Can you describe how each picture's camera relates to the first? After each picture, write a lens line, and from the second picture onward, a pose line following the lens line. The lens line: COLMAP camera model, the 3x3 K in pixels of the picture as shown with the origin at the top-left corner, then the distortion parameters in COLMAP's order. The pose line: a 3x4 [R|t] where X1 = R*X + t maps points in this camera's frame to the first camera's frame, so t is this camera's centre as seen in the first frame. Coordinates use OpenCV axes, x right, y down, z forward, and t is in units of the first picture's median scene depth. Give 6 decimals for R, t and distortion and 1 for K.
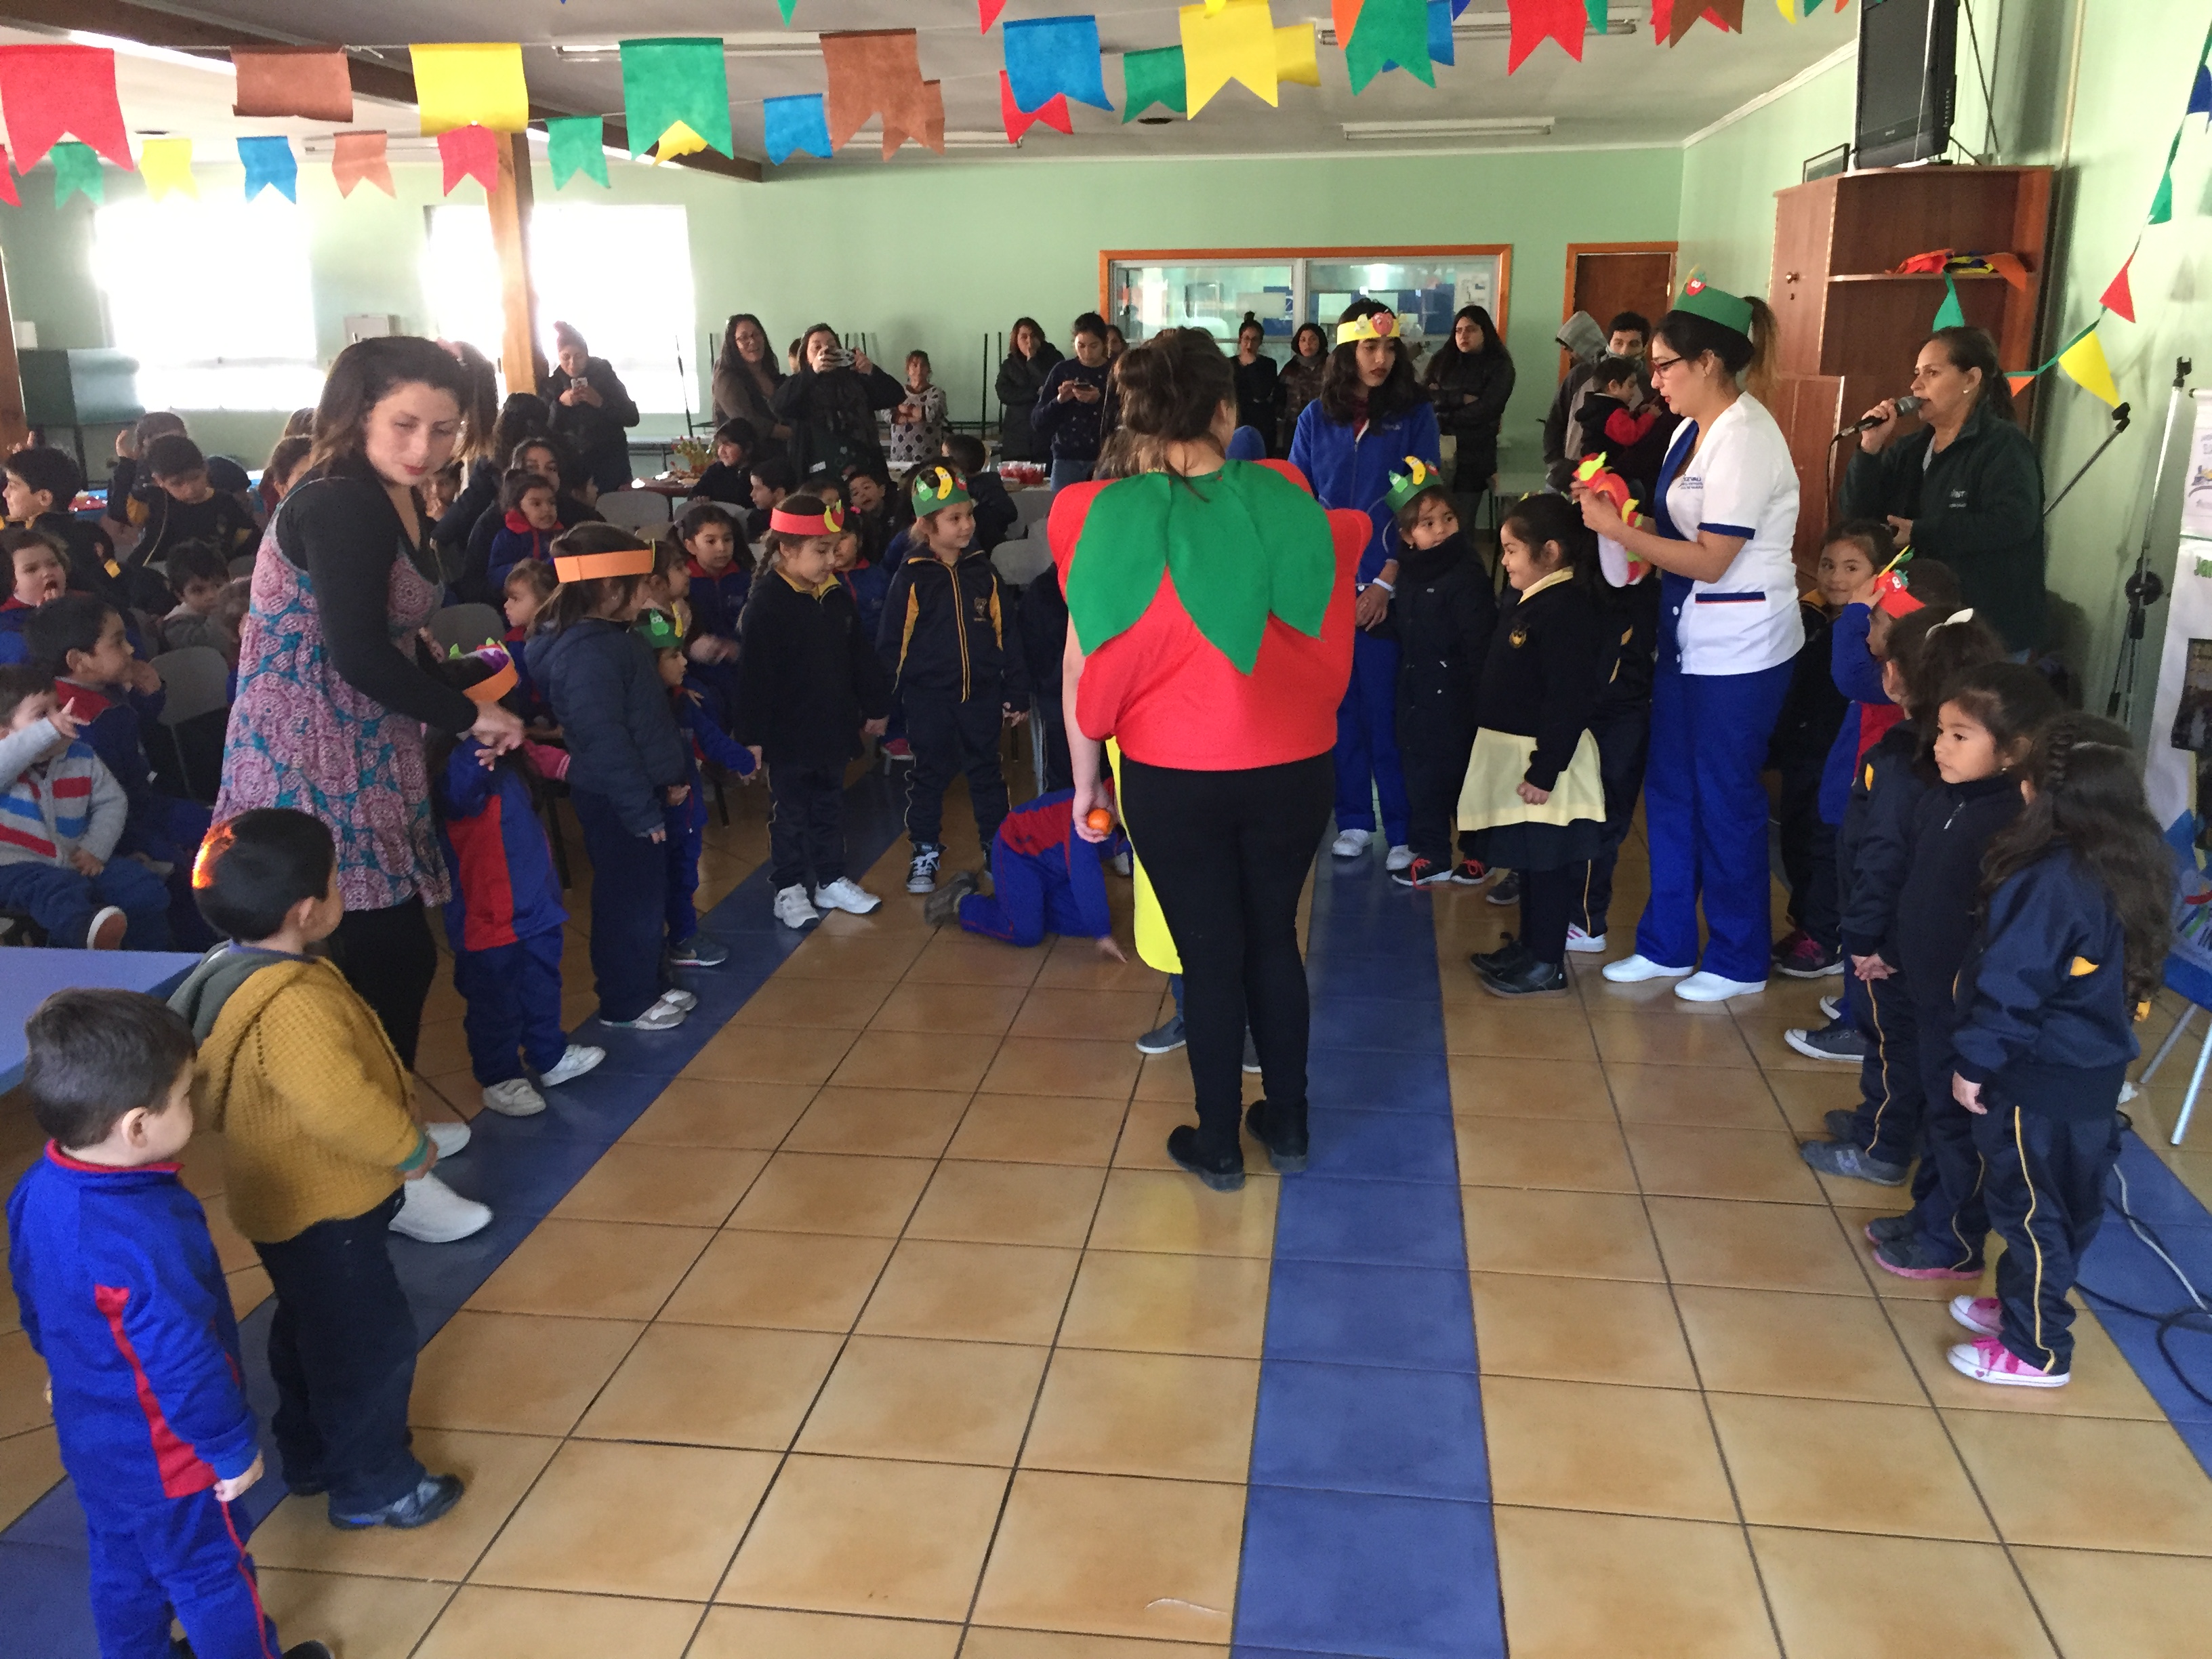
lens RADIAL K [[1932.7, 0, 1108.4], [0, 1932.7, 829.9], [0, 0, 1]] dist [0.101910, -0.129851]
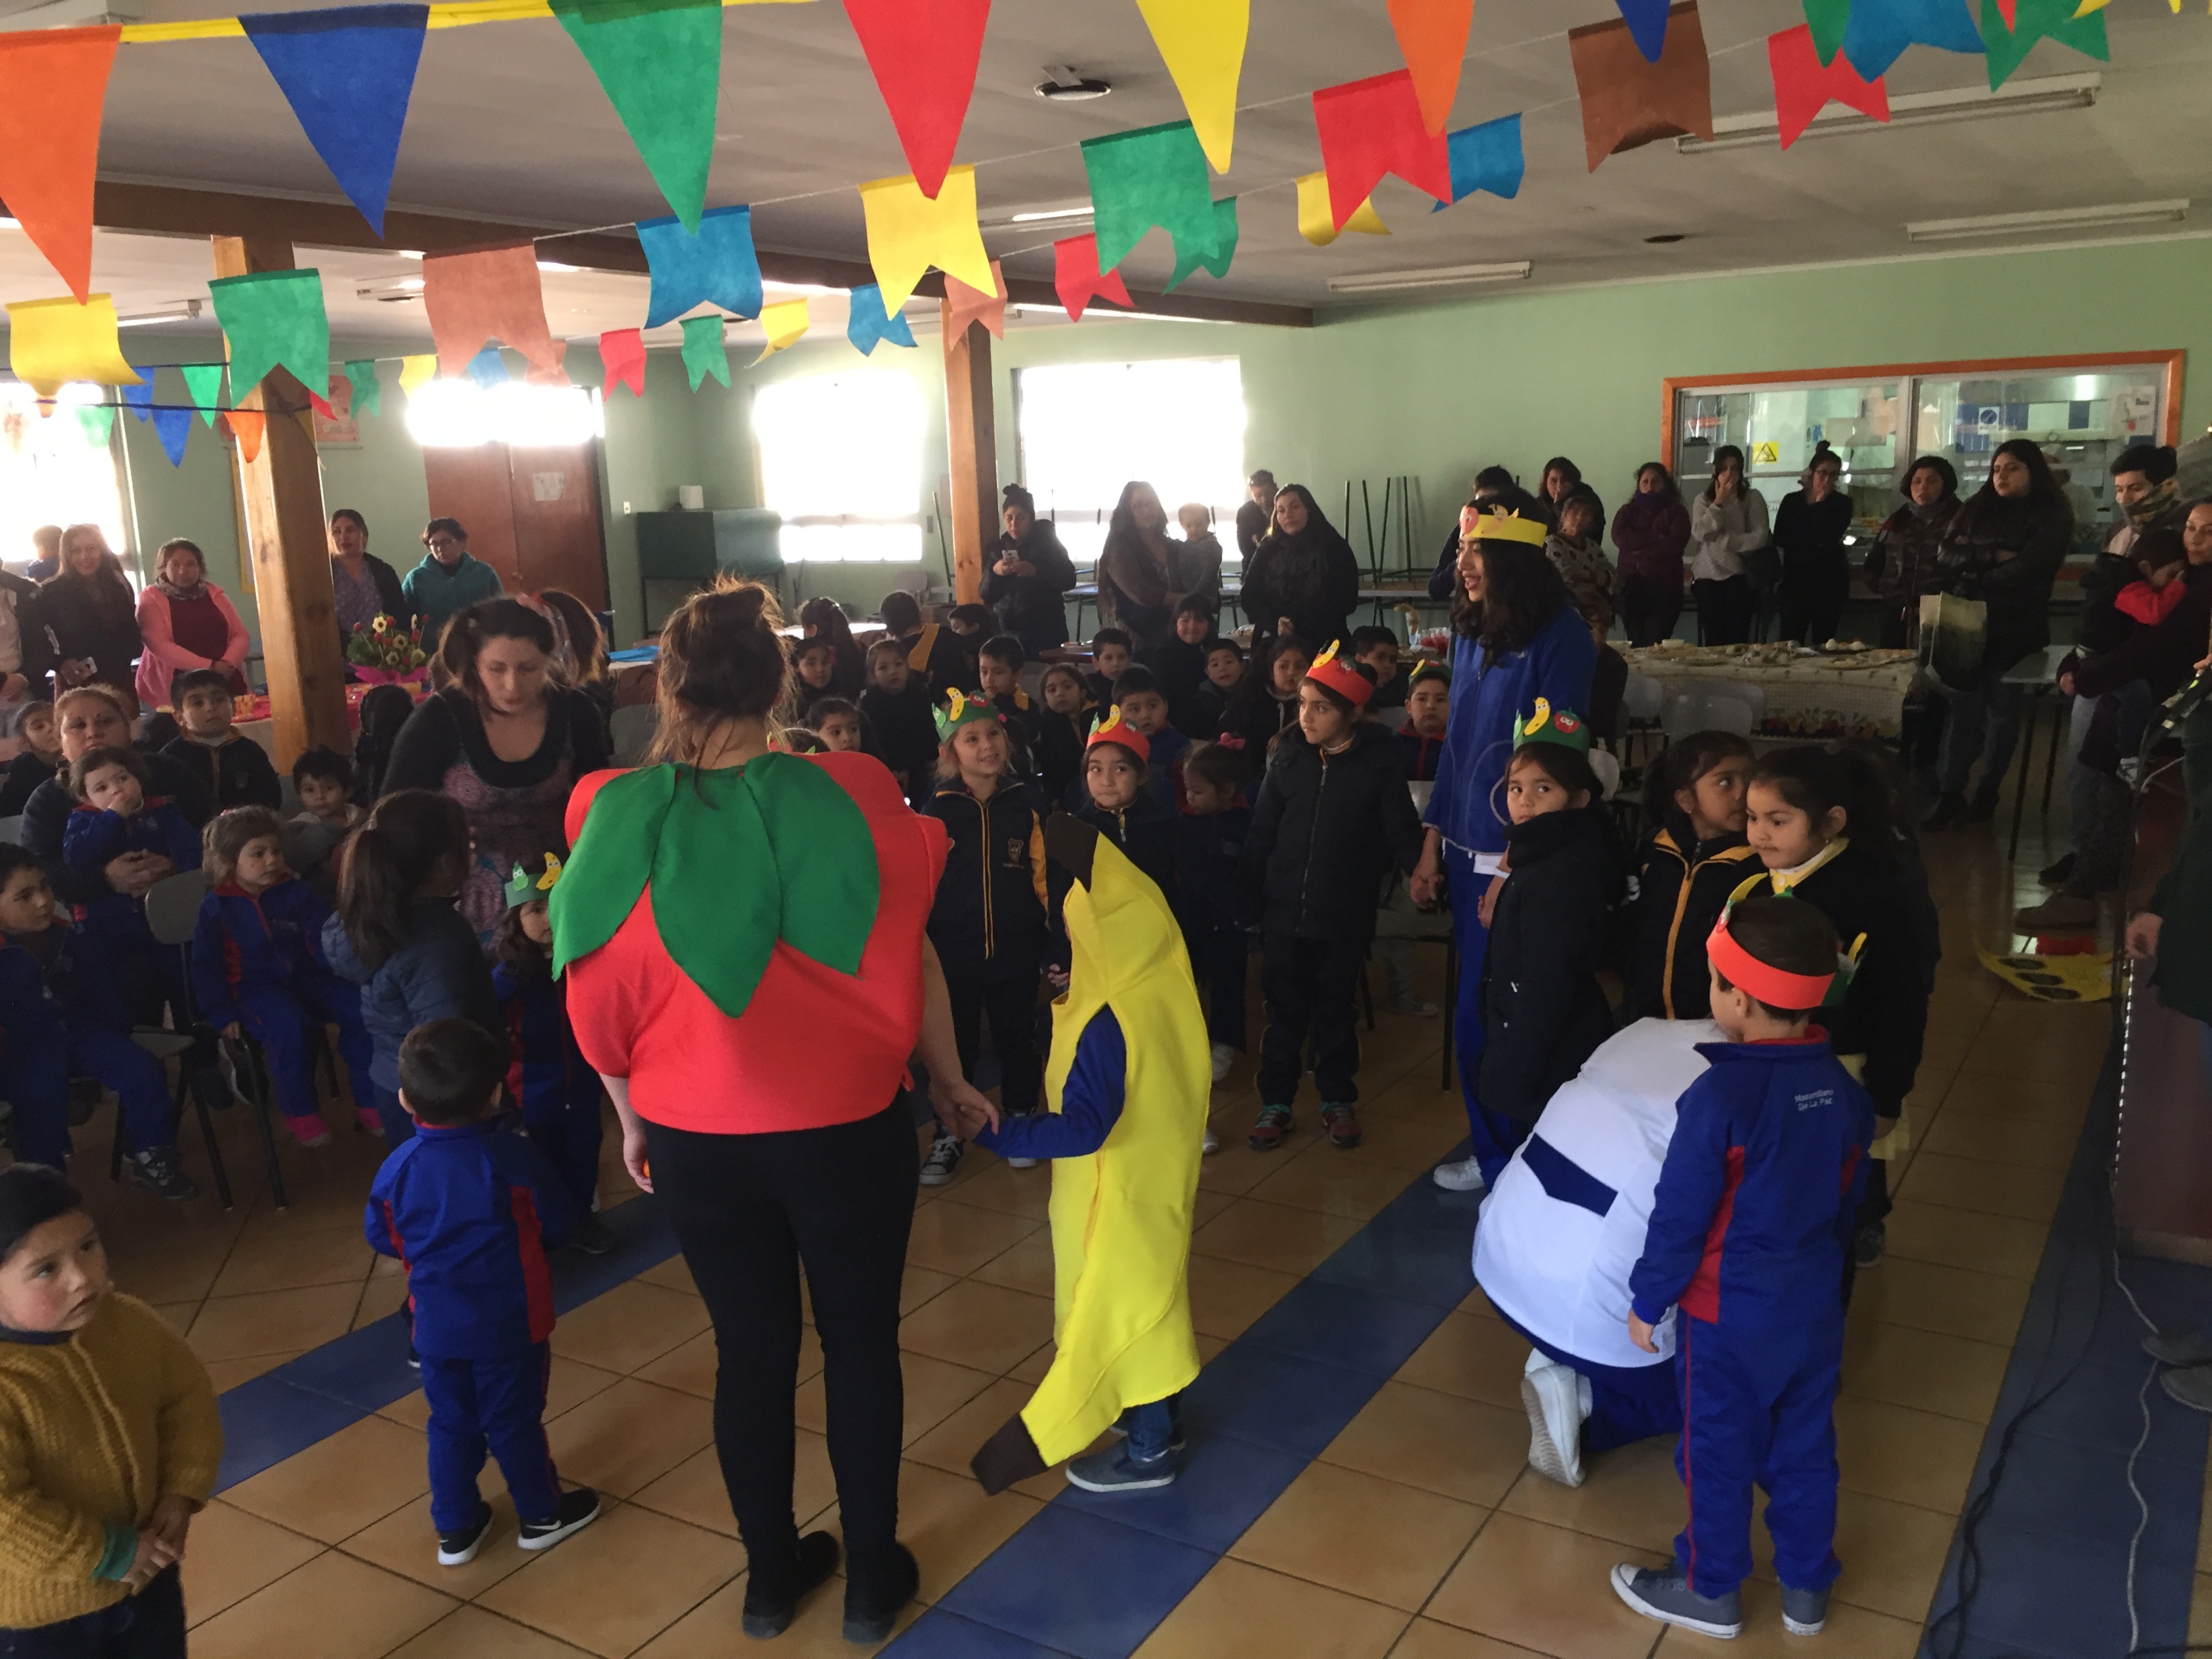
lens RADIAL K [[1932.7, 0, 1090.8], [0, 1932.7, 876.7], [0, 0, 1]] dist [0.101910, -0.129851]
pose [[0.913052, 0.059909, -0.403419, 0.157445], [-0.073508, 0.997127, -0.018294, -0.040473], [0.401164, 0.046358, 0.914832, 0.098887]]
